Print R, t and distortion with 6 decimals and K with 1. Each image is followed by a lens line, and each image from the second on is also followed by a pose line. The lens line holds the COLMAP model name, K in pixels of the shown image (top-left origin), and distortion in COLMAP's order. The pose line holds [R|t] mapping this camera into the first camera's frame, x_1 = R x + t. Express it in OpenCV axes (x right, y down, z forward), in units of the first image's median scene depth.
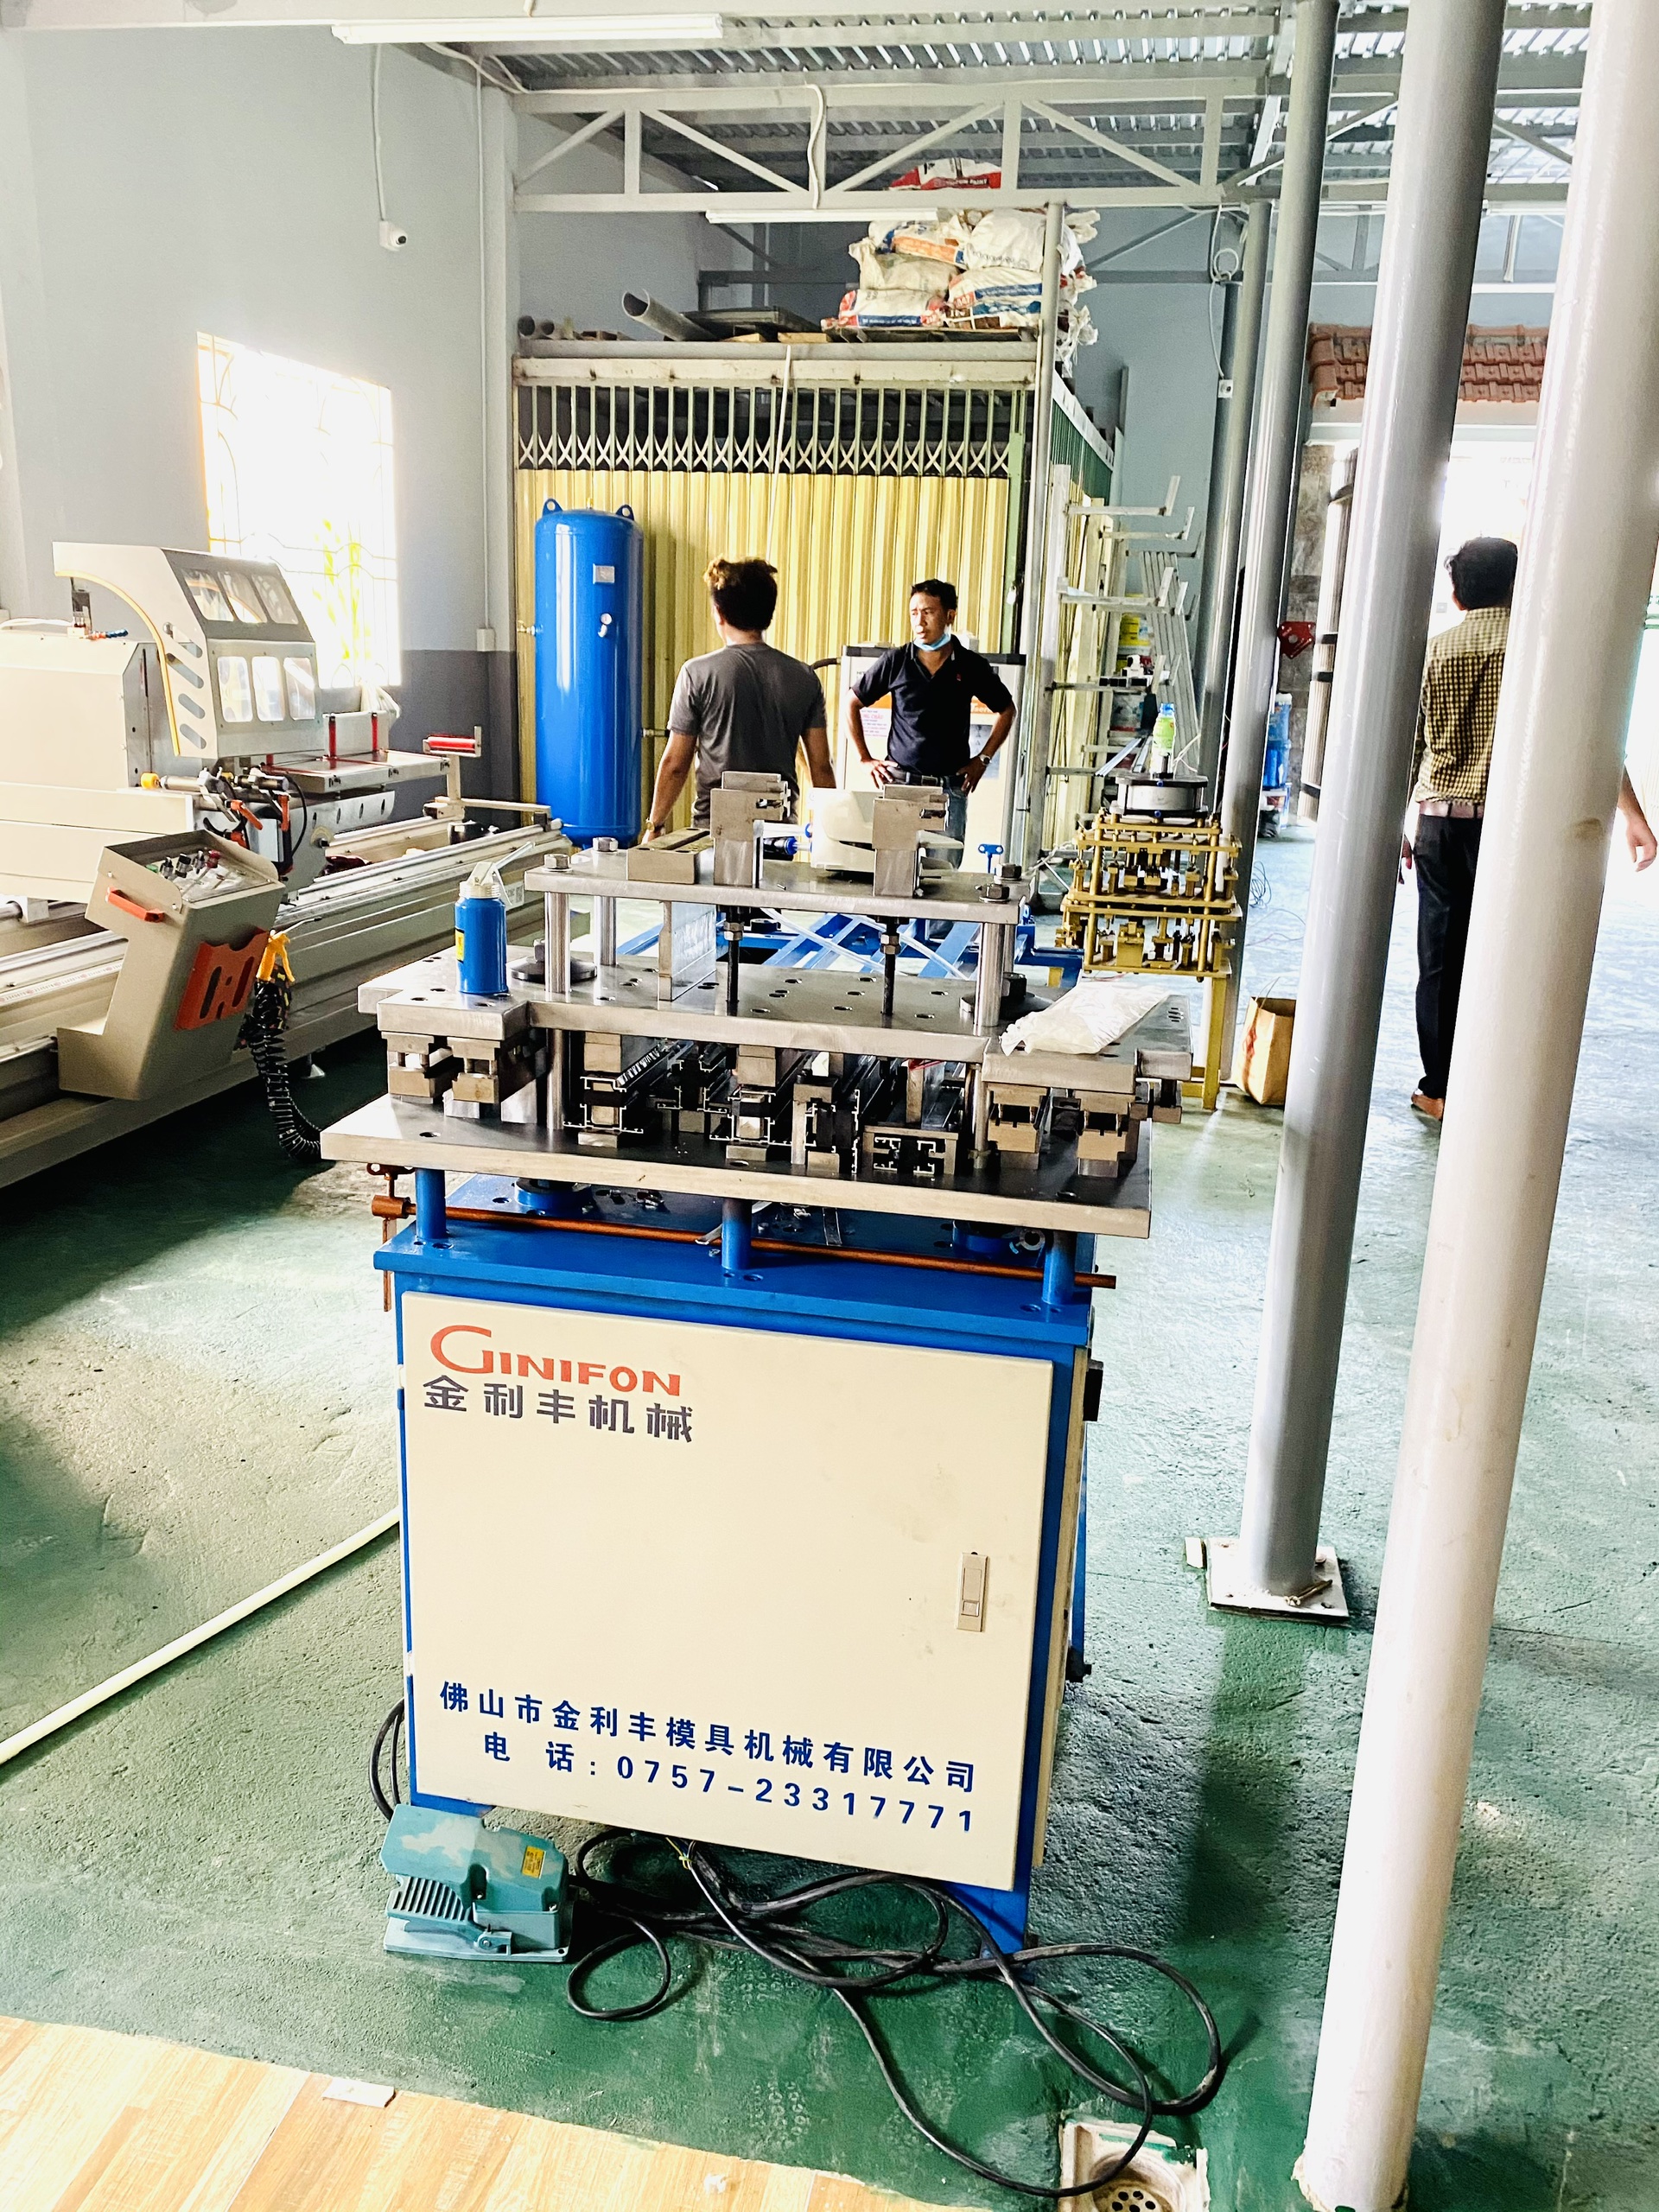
lens RADIAL K [[1694.5, 0, 833.7], [0, 1694.5, 1100.8], [0, 0, 1]] dist [0.039872, -0.052676]
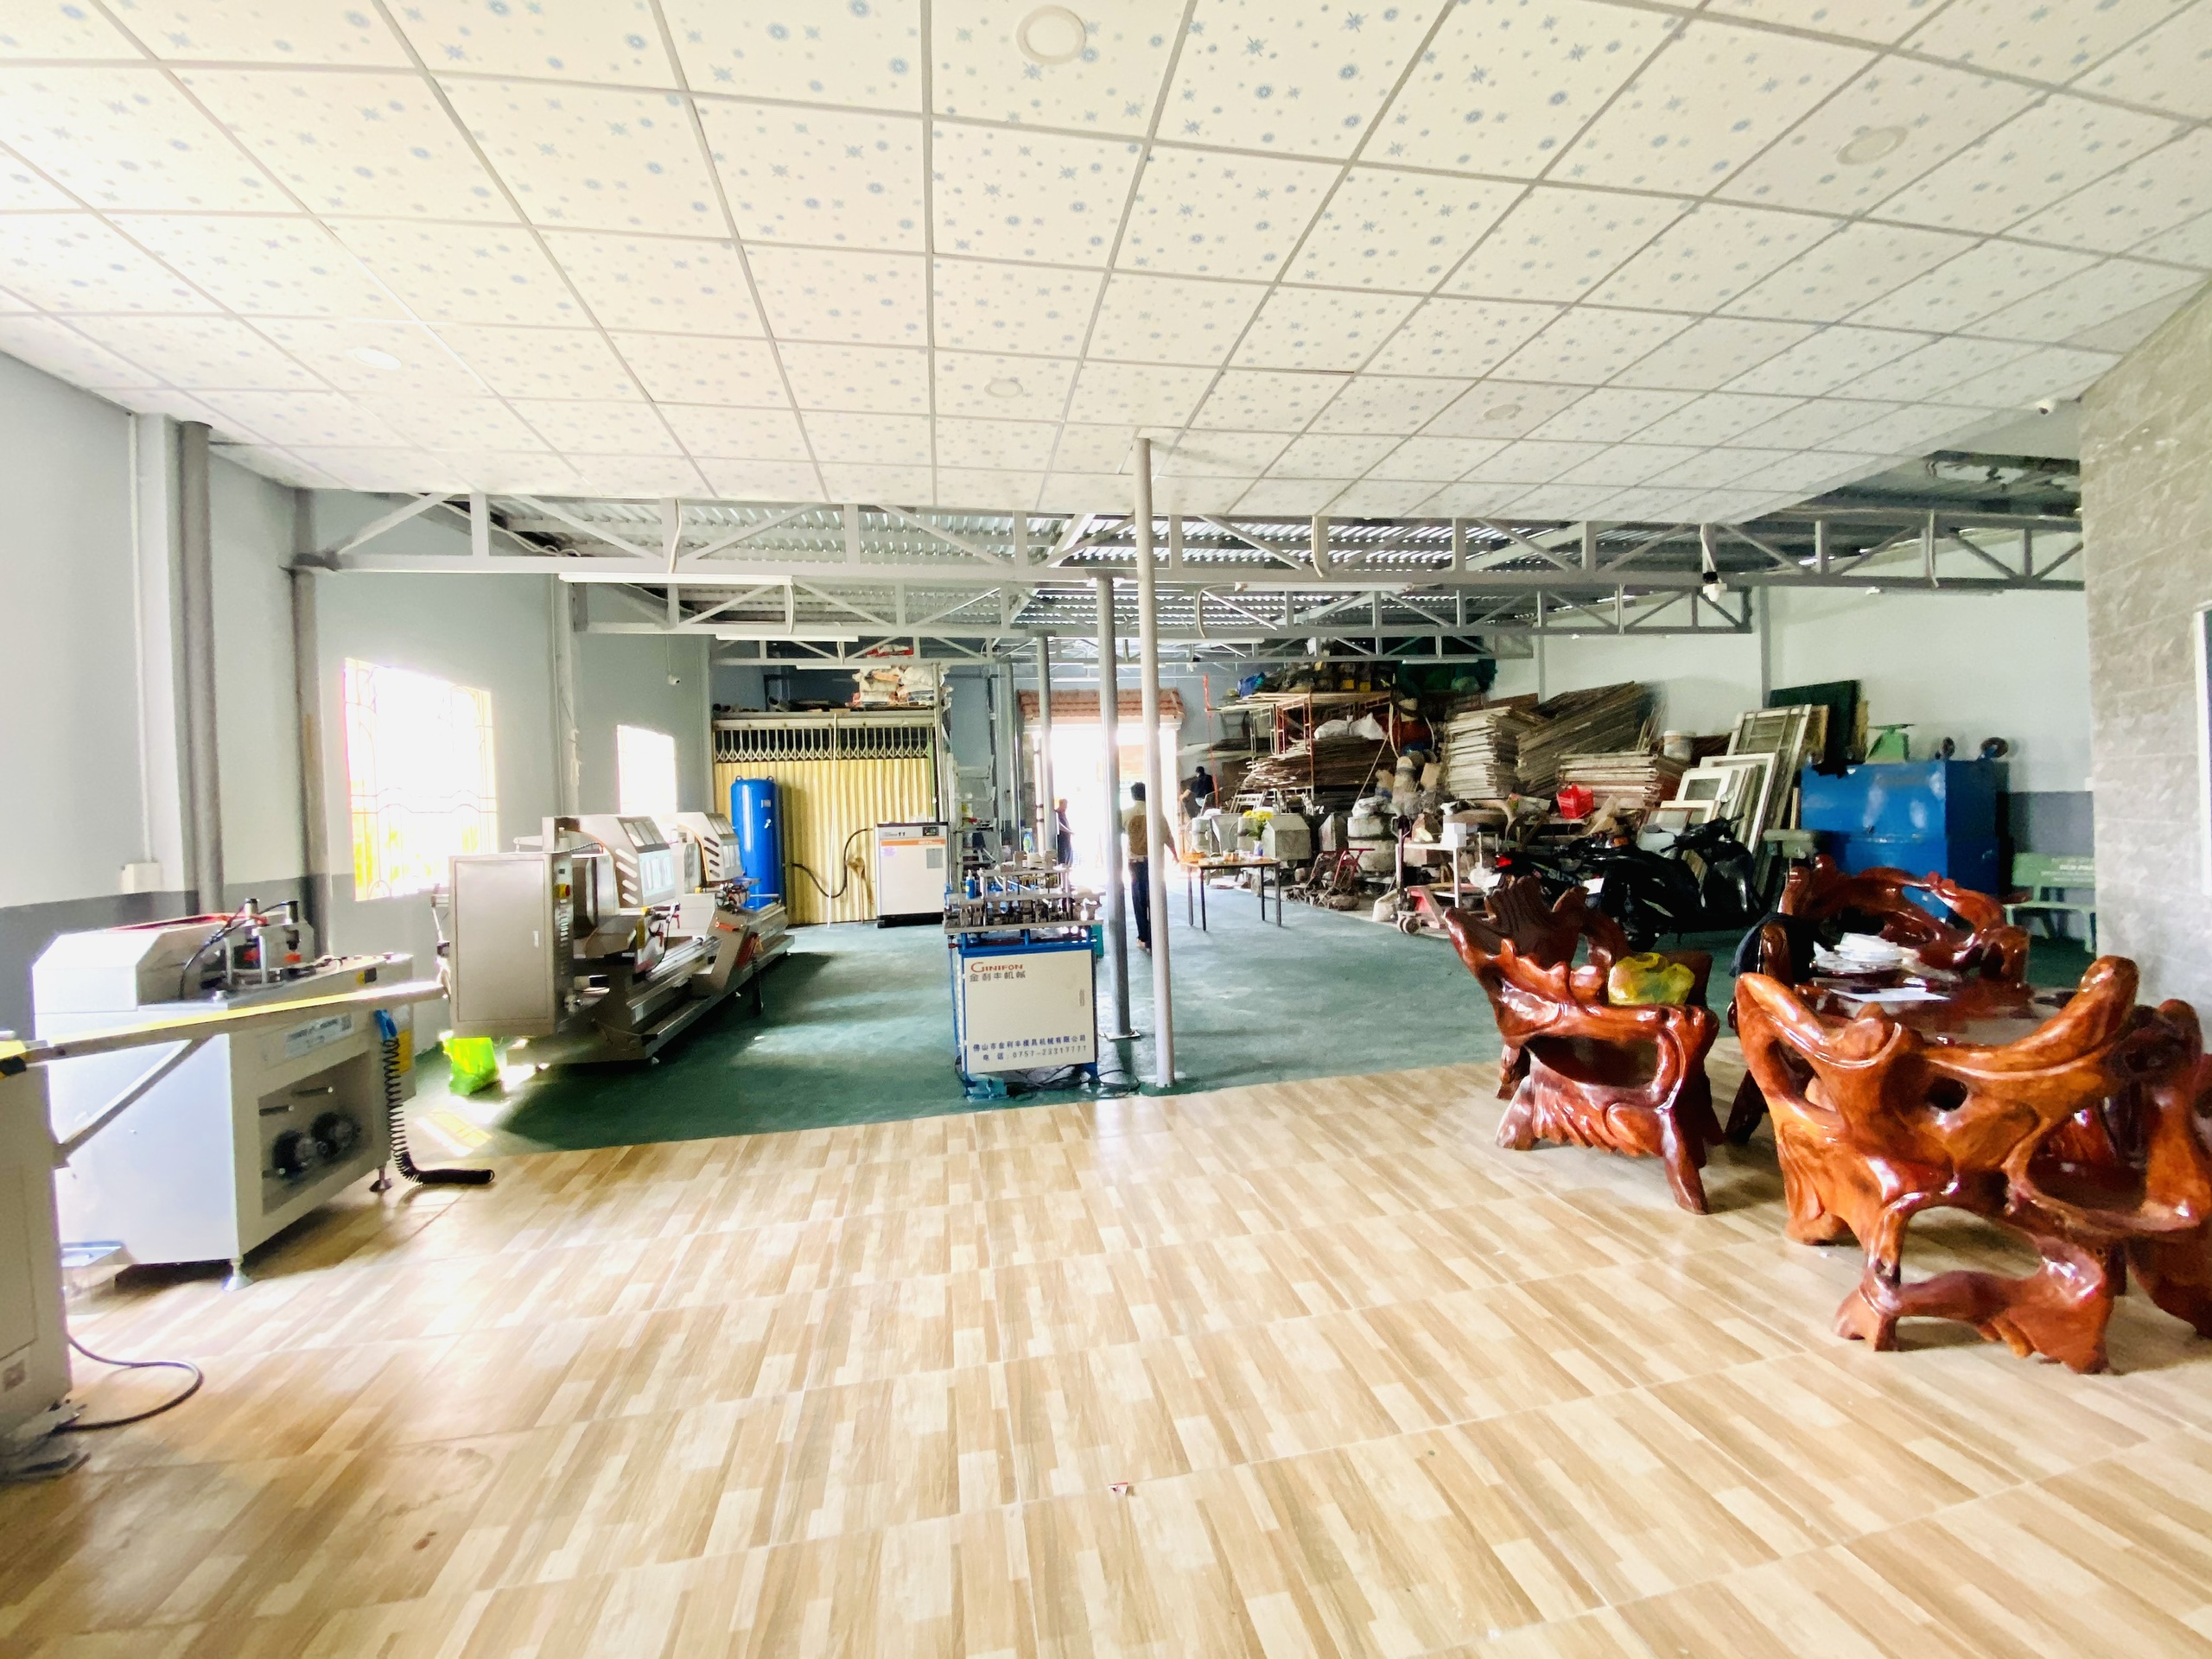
lens RADIAL K [[891.7, 0, 1112.8], [0, 891.7, 819.8], [0, 0, 1]] dist [0.020061, -0.021424]
pose [[0.924593, -0.076198, 0.373259, -0.245718], [0.165662, 0.962723, -0.213824, 0.108972], [-0.343052, 0.259535, 0.902750, -0.503873]]
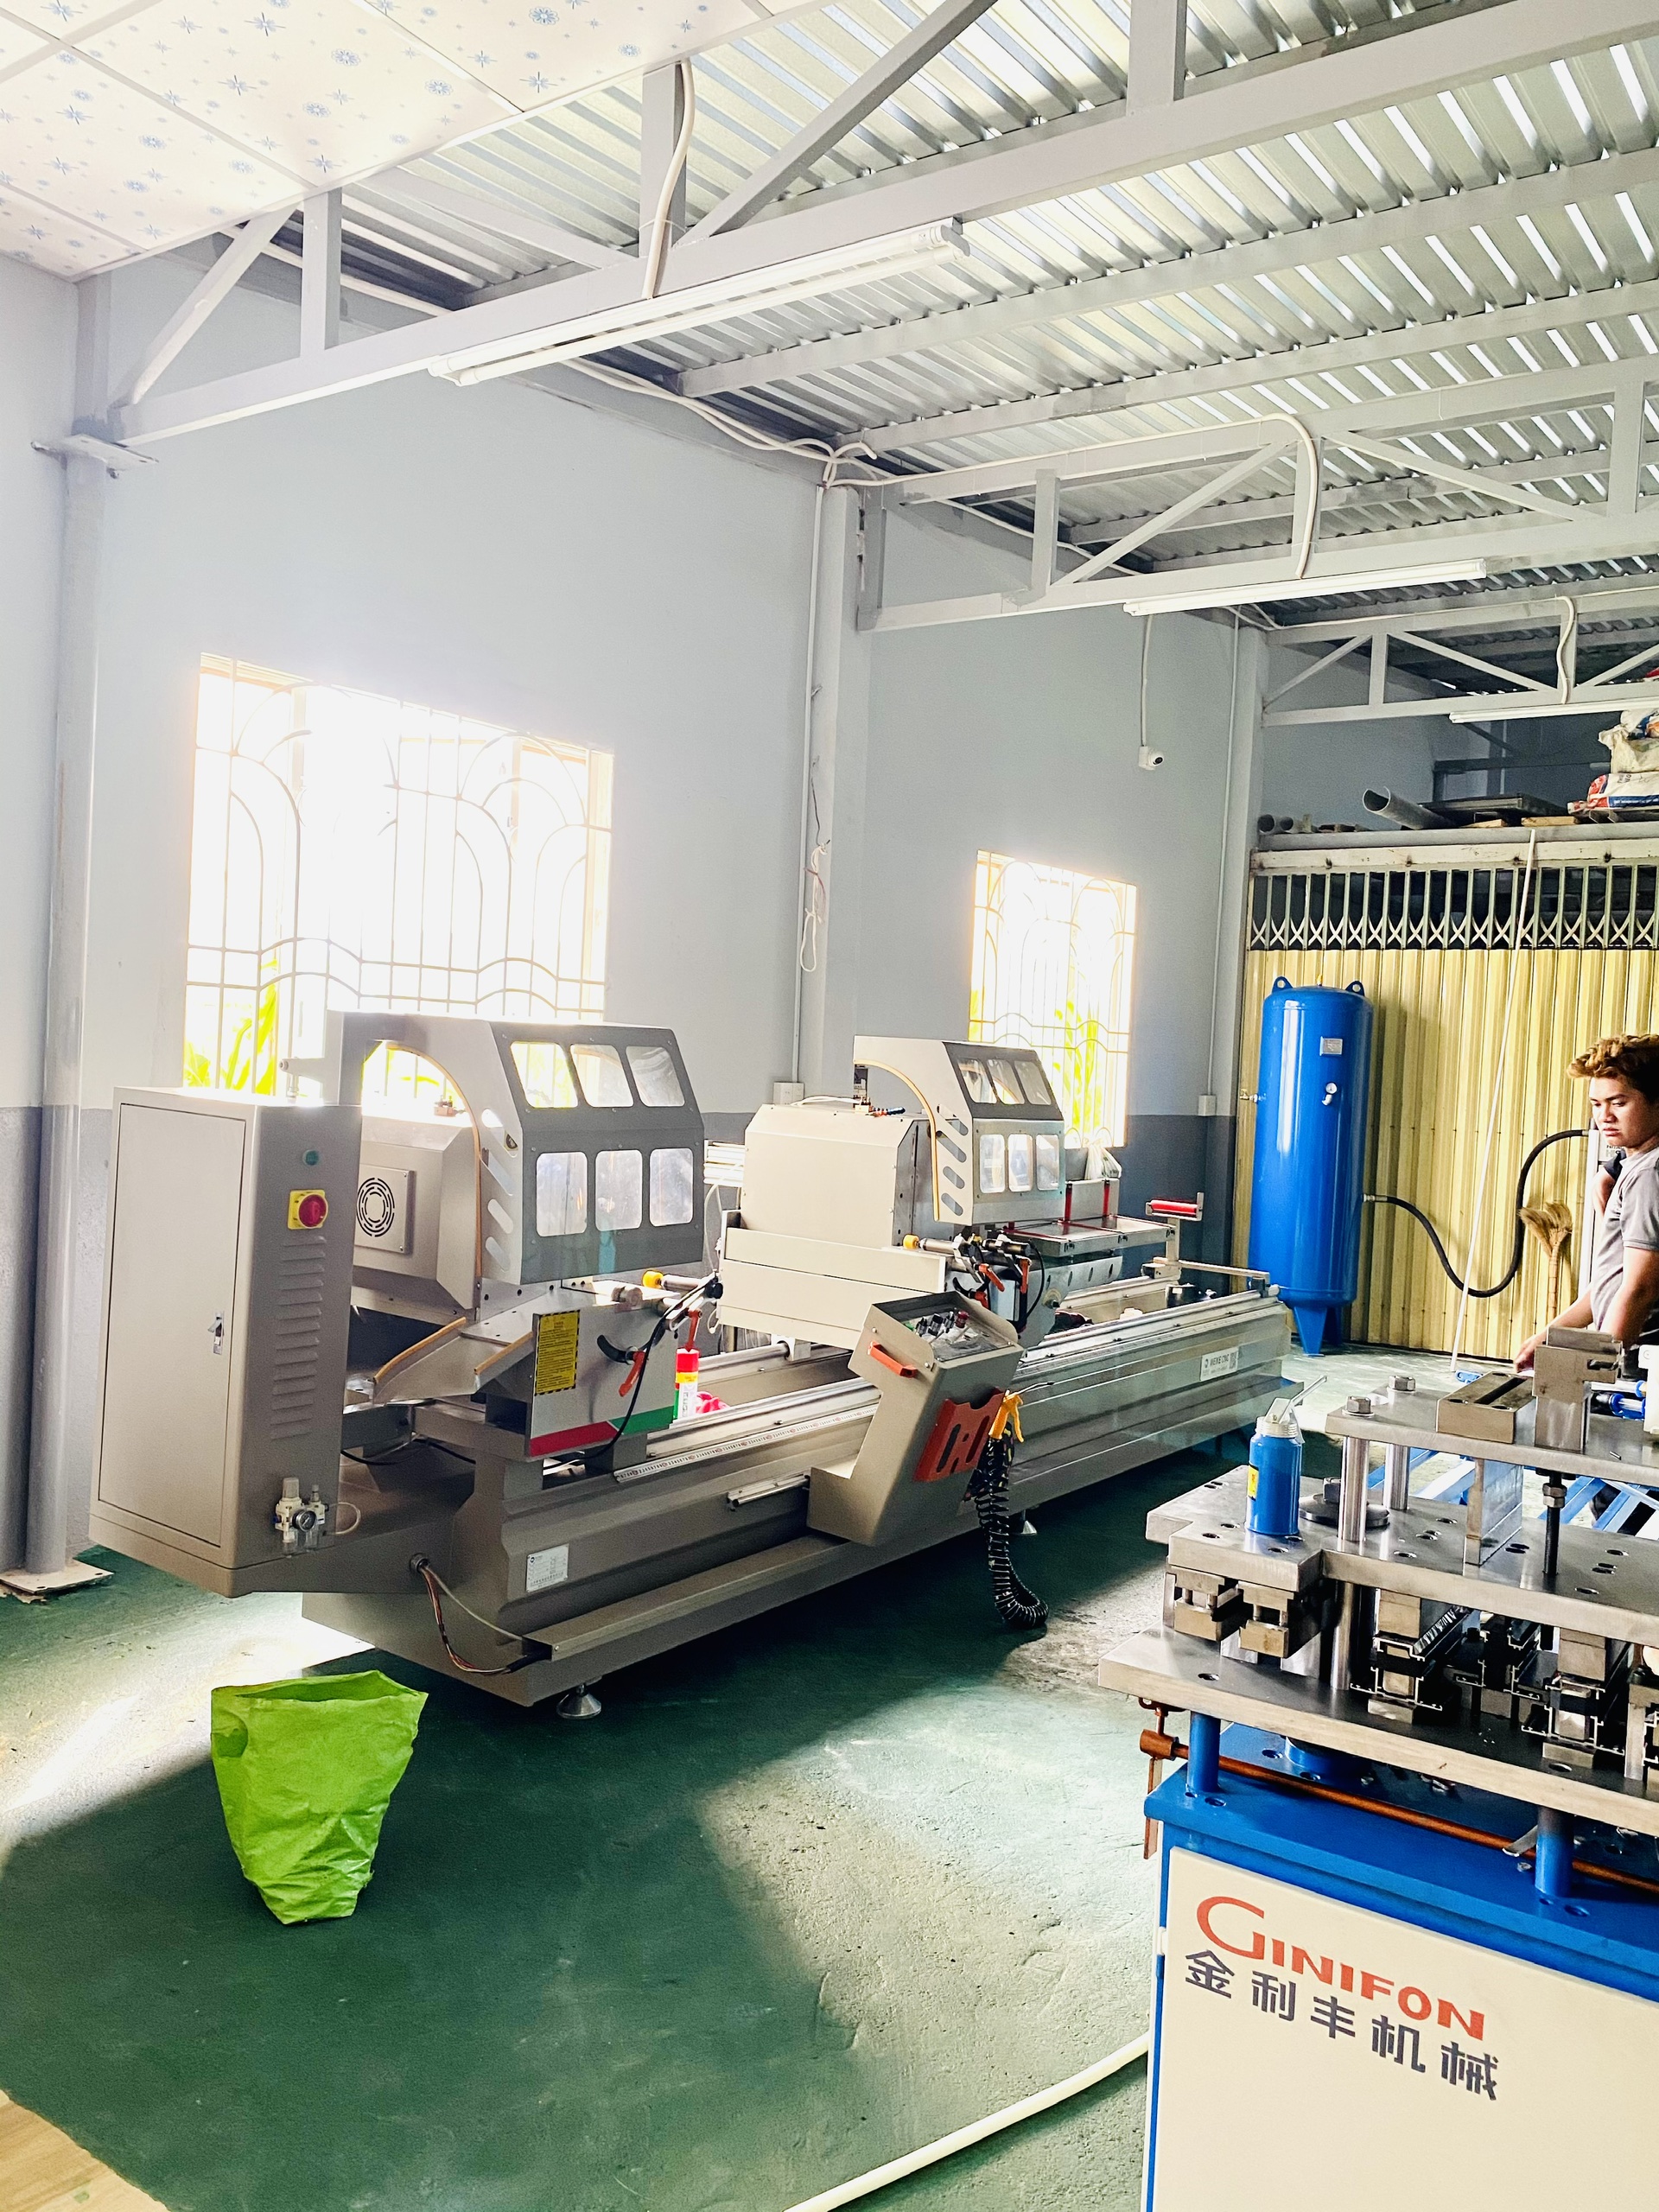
lens RADIAL K [[1691.3, 0, 829.6], [0, 1691.3, 1085.3], [0, 0, 1]] dist [0.040716, -0.074096]
pose [[0.919382, 0.012279, -0.393173, -0.018522], [-0.115320, 0.964010, -0.239553, -0.014970], [0.376082, 0.265582, 0.887710, -0.009261]]
